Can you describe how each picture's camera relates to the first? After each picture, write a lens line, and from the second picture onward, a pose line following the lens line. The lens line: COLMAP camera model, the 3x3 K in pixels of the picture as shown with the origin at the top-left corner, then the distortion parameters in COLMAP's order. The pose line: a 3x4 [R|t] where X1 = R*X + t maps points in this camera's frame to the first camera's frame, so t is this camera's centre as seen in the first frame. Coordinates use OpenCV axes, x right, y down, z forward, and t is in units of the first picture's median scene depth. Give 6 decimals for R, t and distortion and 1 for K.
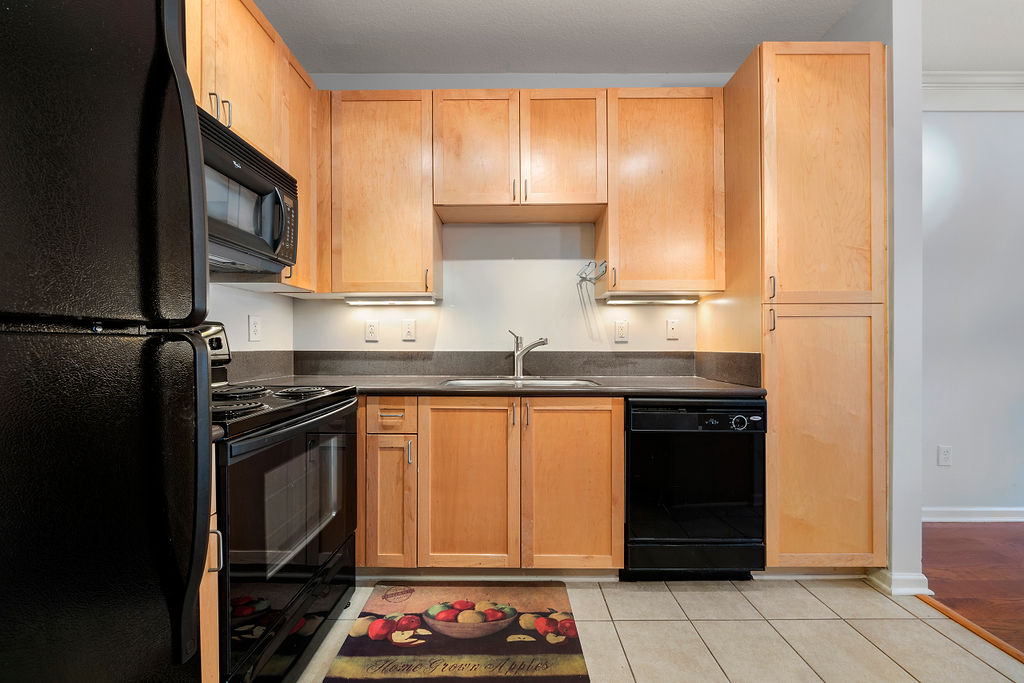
lens RADIAL K [[385.4, 0, 509.8], [0, 385.4, 334.9], [0, 0, 1]] dist [-0.006544, 0.001506]
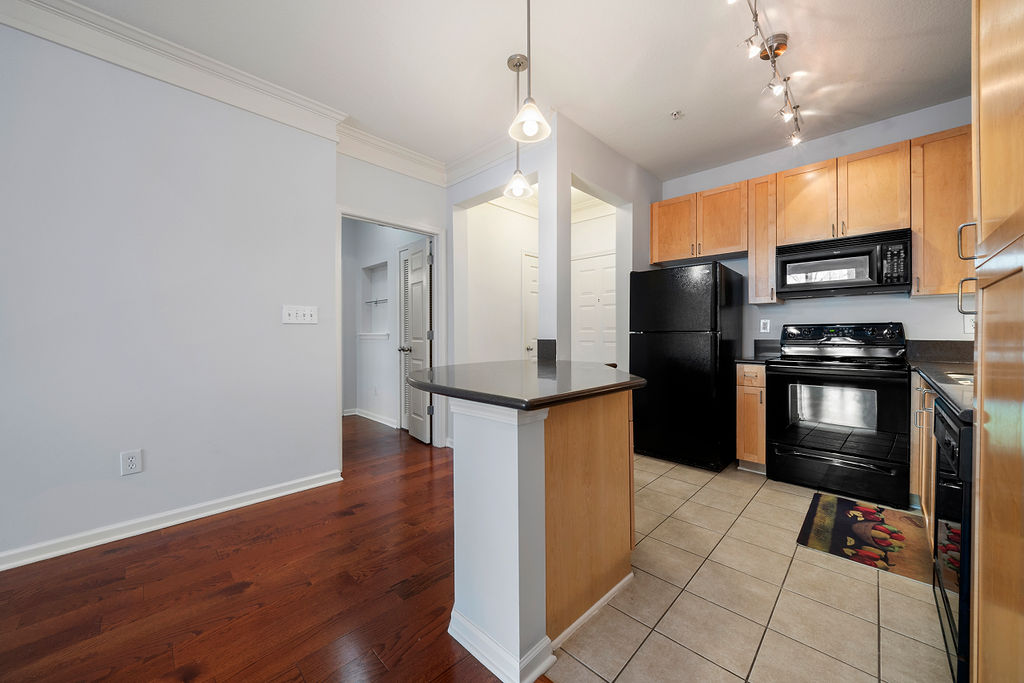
lens RADIAL K [[385.4, 0, 509.6], [0, 385.4, 337.3], [0, 0, 1]] dist [-0.006544, 0.001506]
pose [[-0.702575, 0.004899, -0.711593, 1.843909], [0.010078, 0.999945, -0.003065, 0.020491], [0.711538, -0.009325, -0.702586, 1.056137]]
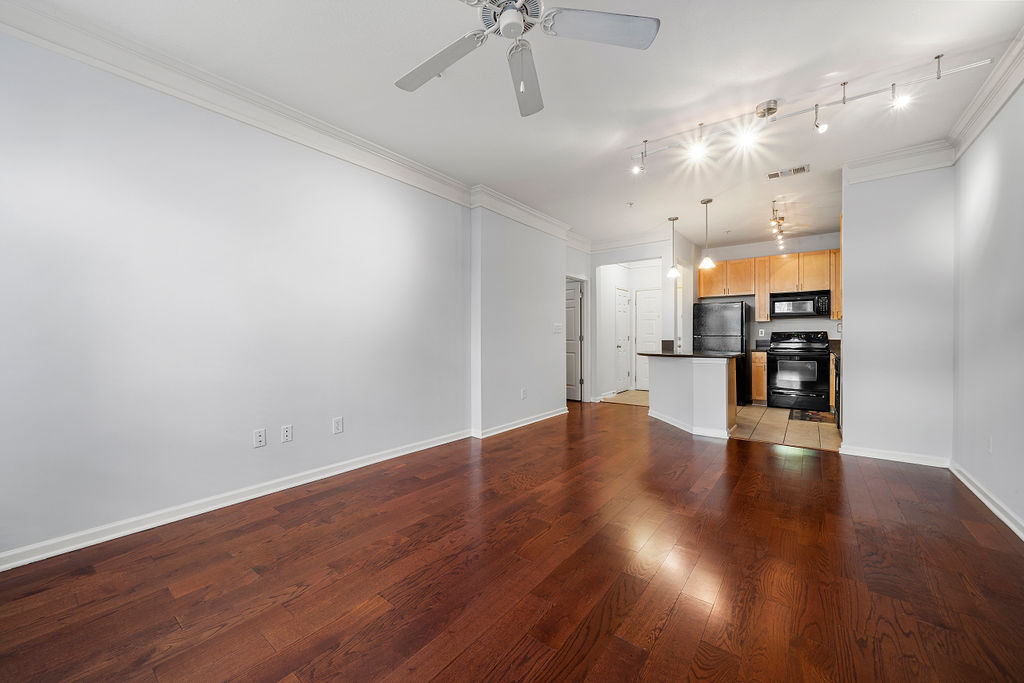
lens RADIAL K [[385.4, 0, 504.8], [0, 385.4, 335.5], [0, 0, 1]] dist [-0.006544, 0.001506]
pose [[-0.630272, 0.006102, -0.776351, 4.360765], [0.011737, 0.999930, -0.001669, -0.031311], [0.776286, -0.010164, -0.630299, 1.020447]]
